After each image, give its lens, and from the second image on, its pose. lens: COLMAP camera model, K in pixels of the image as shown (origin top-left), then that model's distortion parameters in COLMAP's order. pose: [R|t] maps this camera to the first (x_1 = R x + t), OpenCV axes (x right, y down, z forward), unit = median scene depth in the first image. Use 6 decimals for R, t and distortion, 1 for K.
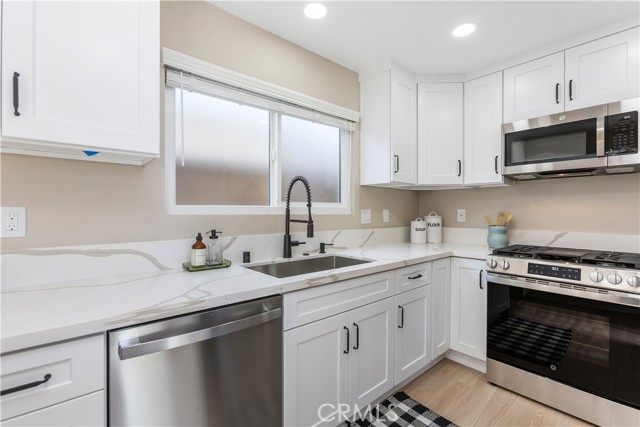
lens RADIAL K [[293.5, 0, 325.0], [0, 293.5, 211.5], [0, 0, 1]] dist [0.000796, 0.000526]
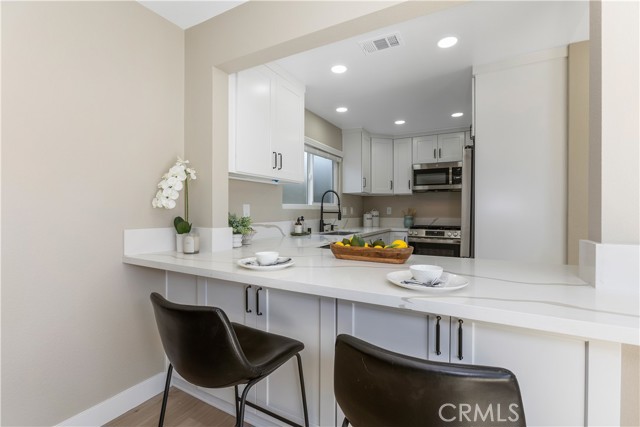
lens RADIAL K [[293.5, 0, 325.0], [0, 293.5, 211.5], [0, 0, 1]] dist [0.000796, 0.000526]
pose [[0.935470, -0.002423, 0.353397, -0.703084], [0.002381, 0.999997, 0.000554, 0.021381], [-0.353397, 0.000324, 0.935473, -0.709684]]
